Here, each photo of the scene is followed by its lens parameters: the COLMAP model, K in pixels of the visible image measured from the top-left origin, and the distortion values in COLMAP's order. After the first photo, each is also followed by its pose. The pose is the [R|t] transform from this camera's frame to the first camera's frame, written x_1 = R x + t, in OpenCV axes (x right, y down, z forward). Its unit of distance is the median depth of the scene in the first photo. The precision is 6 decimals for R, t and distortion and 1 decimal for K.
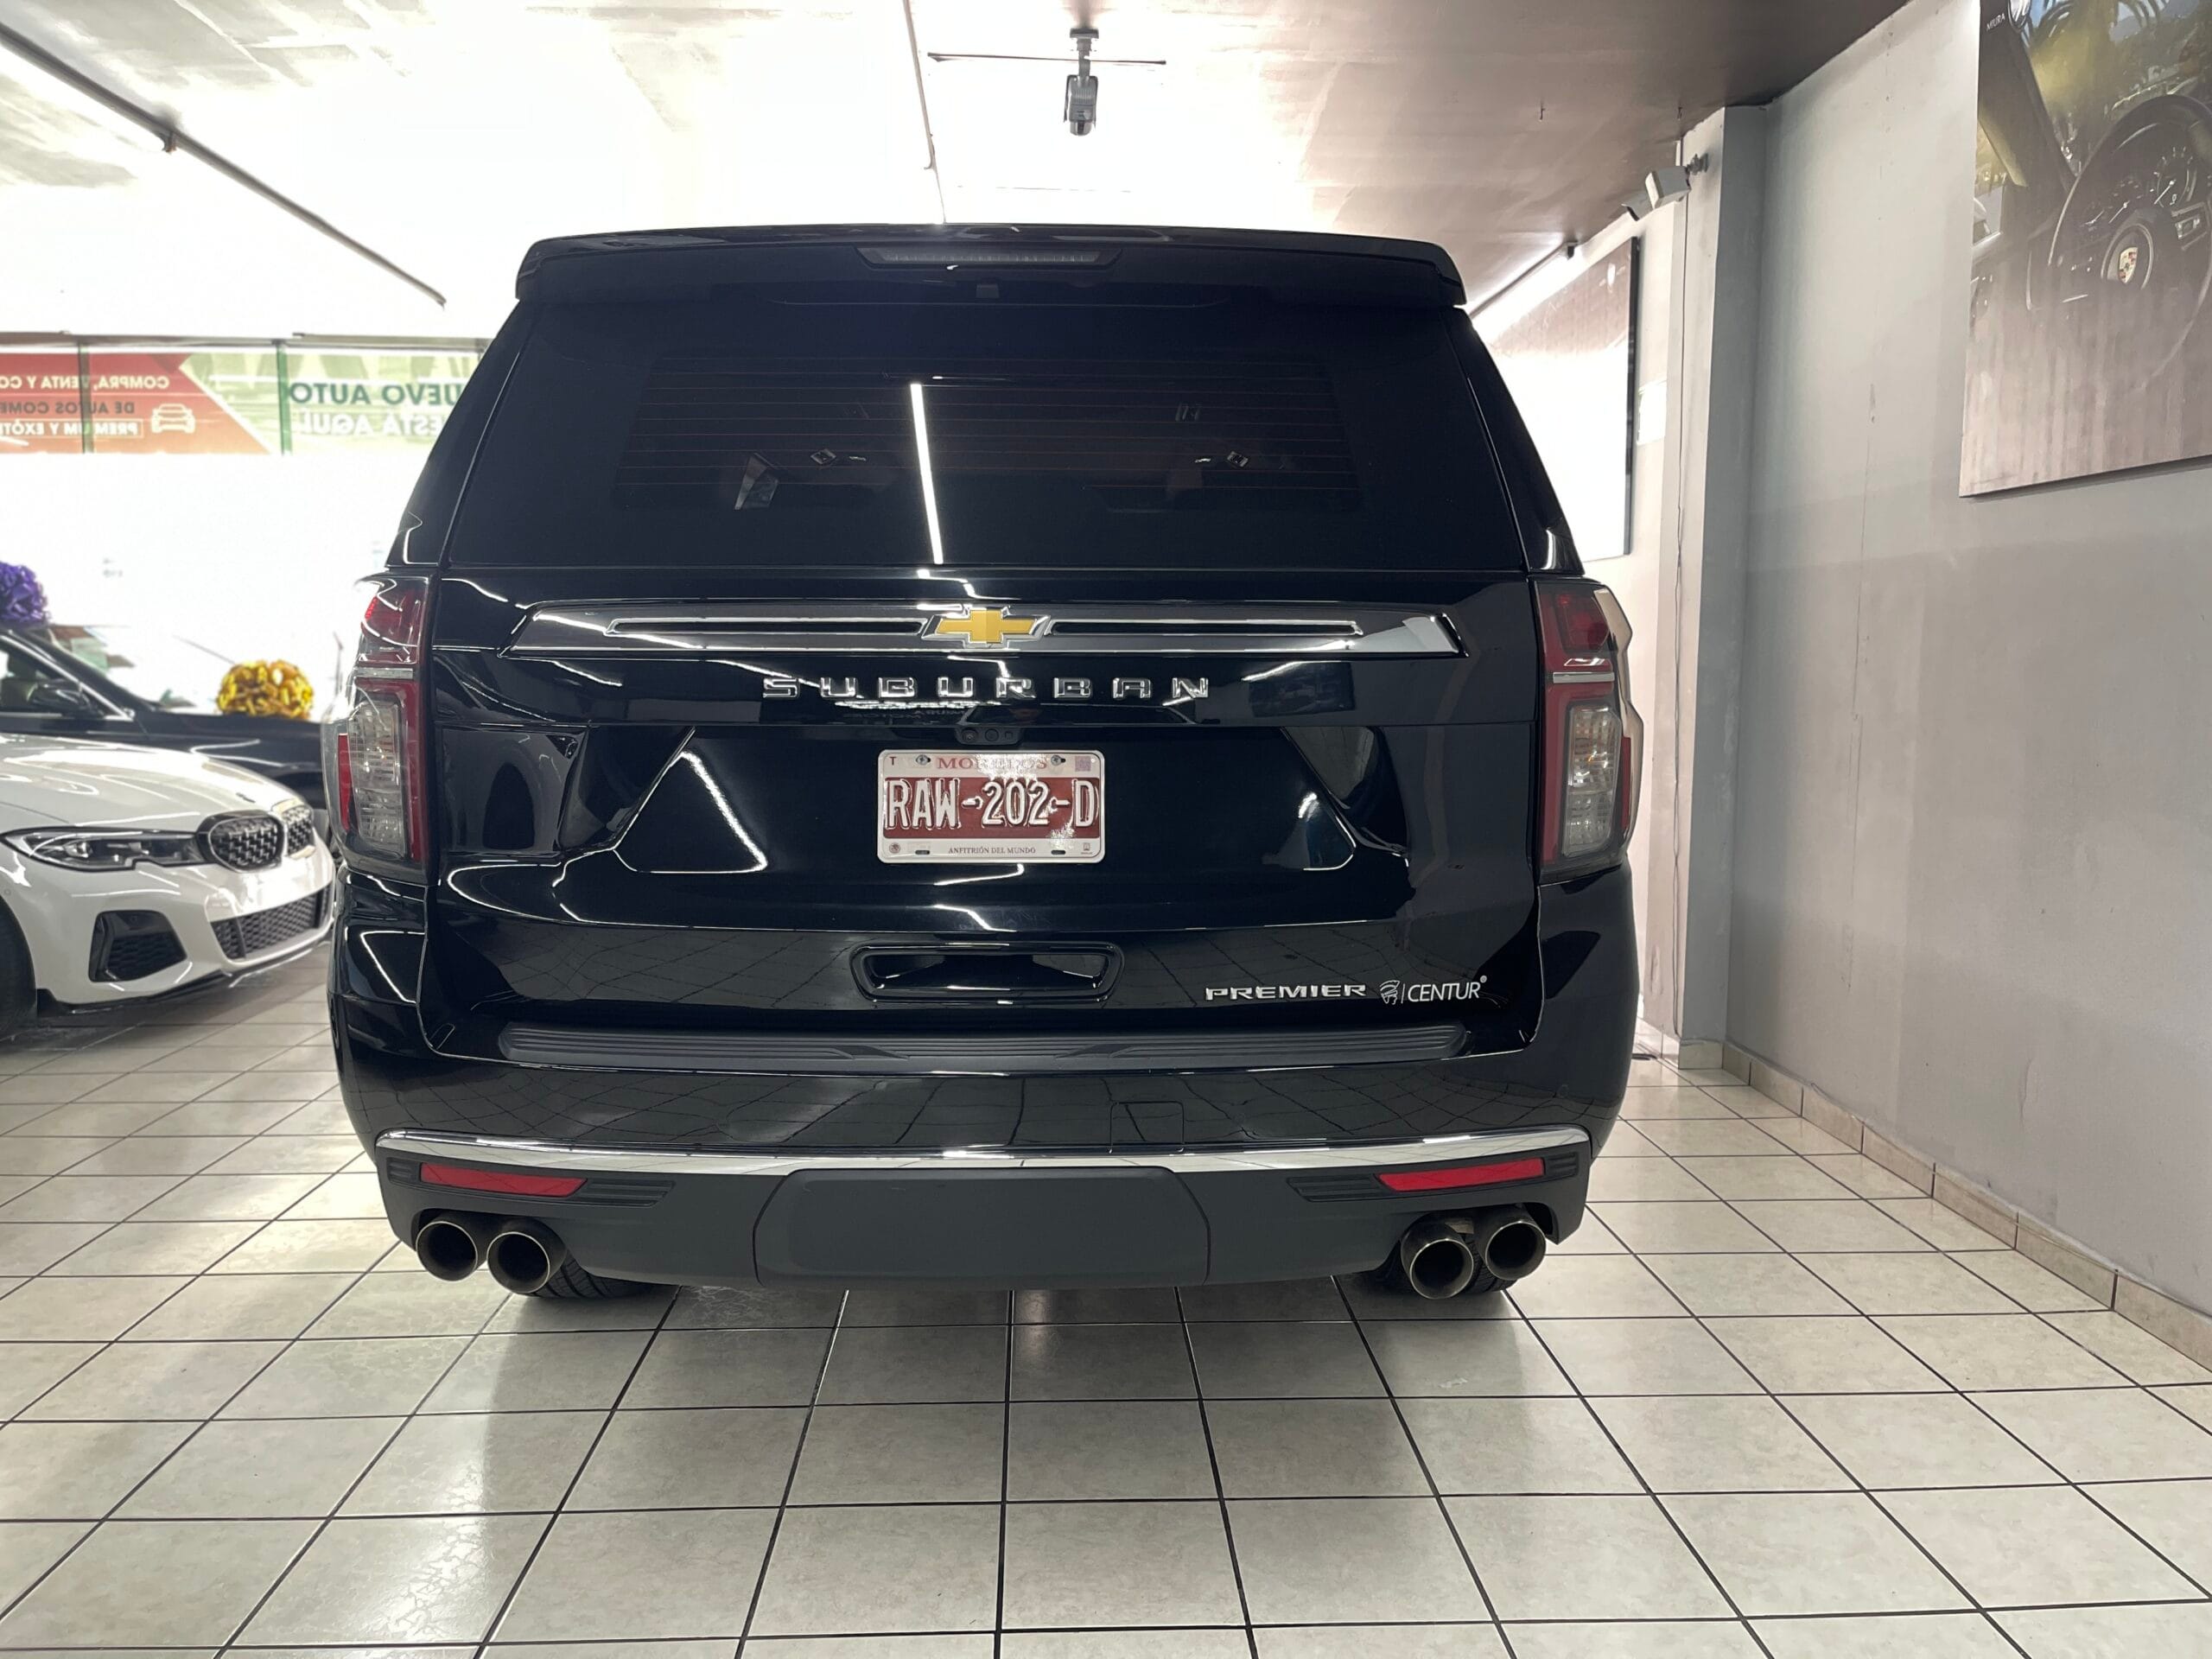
lens RADIAL K [[1715.5, 0, 1104.5], [0, 1715.5, 822.5], [0, 0, 1]] dist [0.013294, -0.041377]
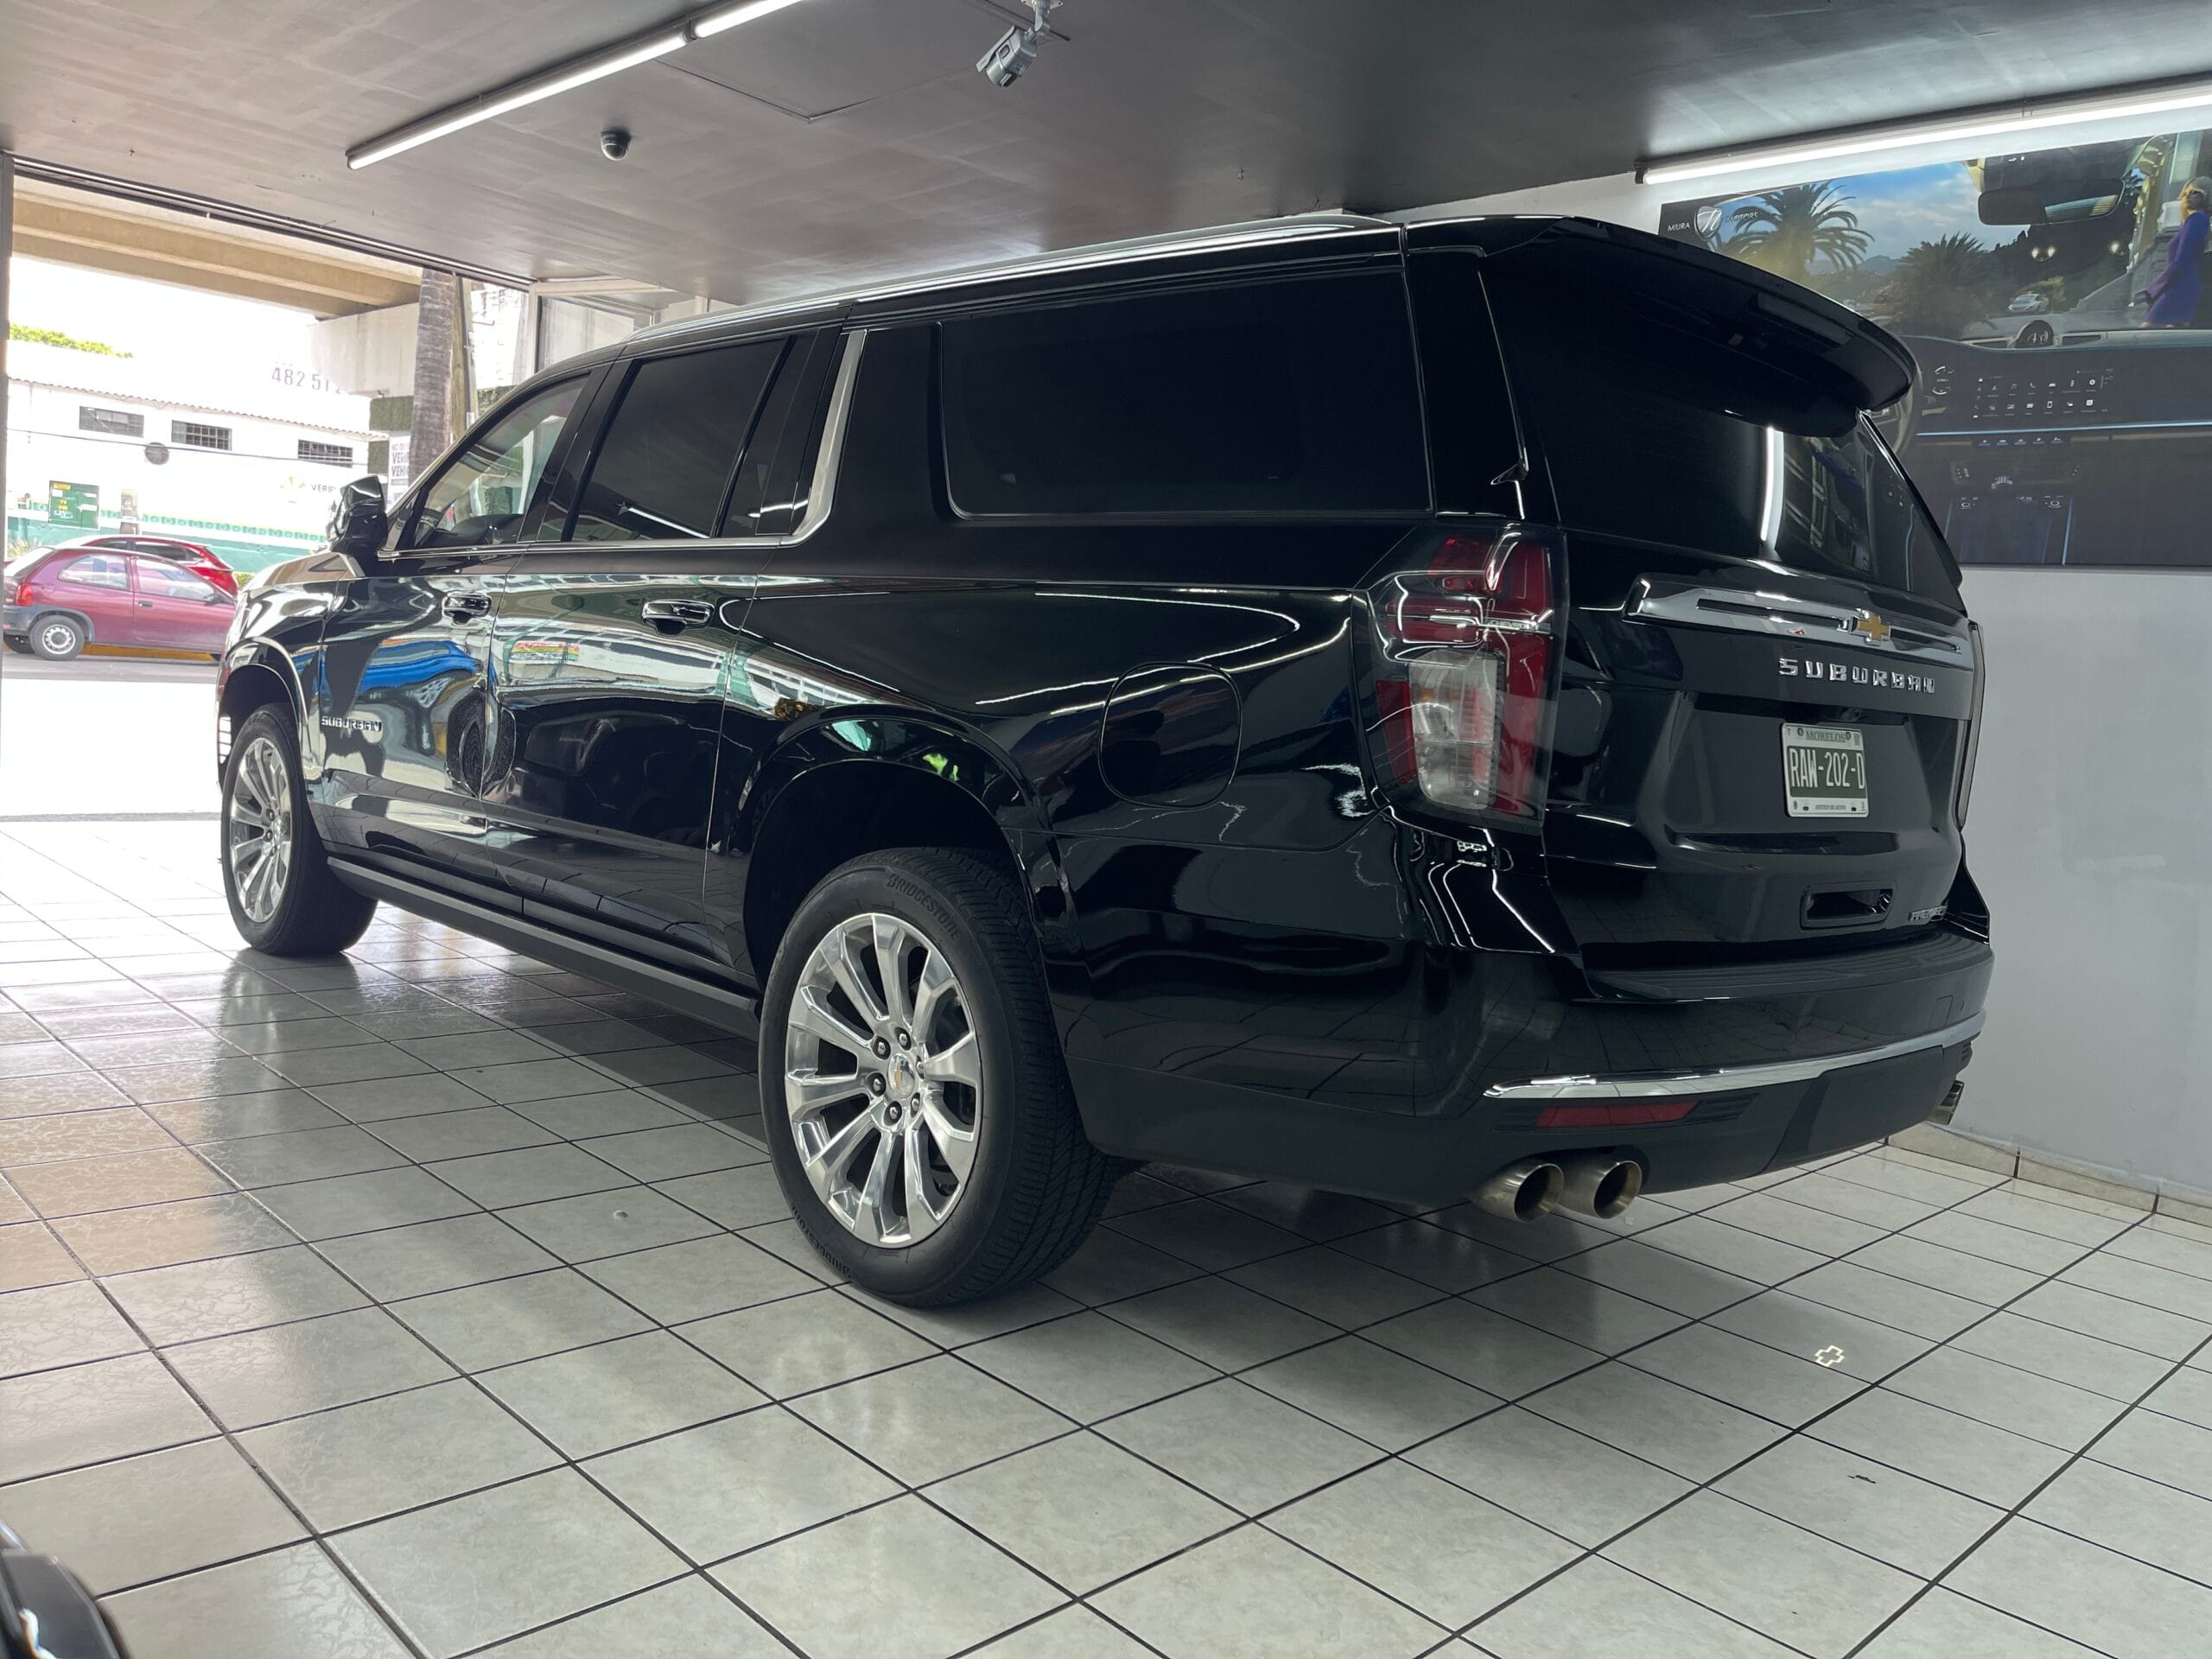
lens RADIAL K [[1715.5, 0, 1108.8], [0, 1715.5, 828.5], [0, 0, 1]] dist [0.013294, -0.041377]
pose [[0.735447, -0.003094, 0.677576, -1.296150], [-0.012512, 0.999757, 0.018146, 0.015662], [-0.677467, -0.021823, 0.735229, 0.433960]]
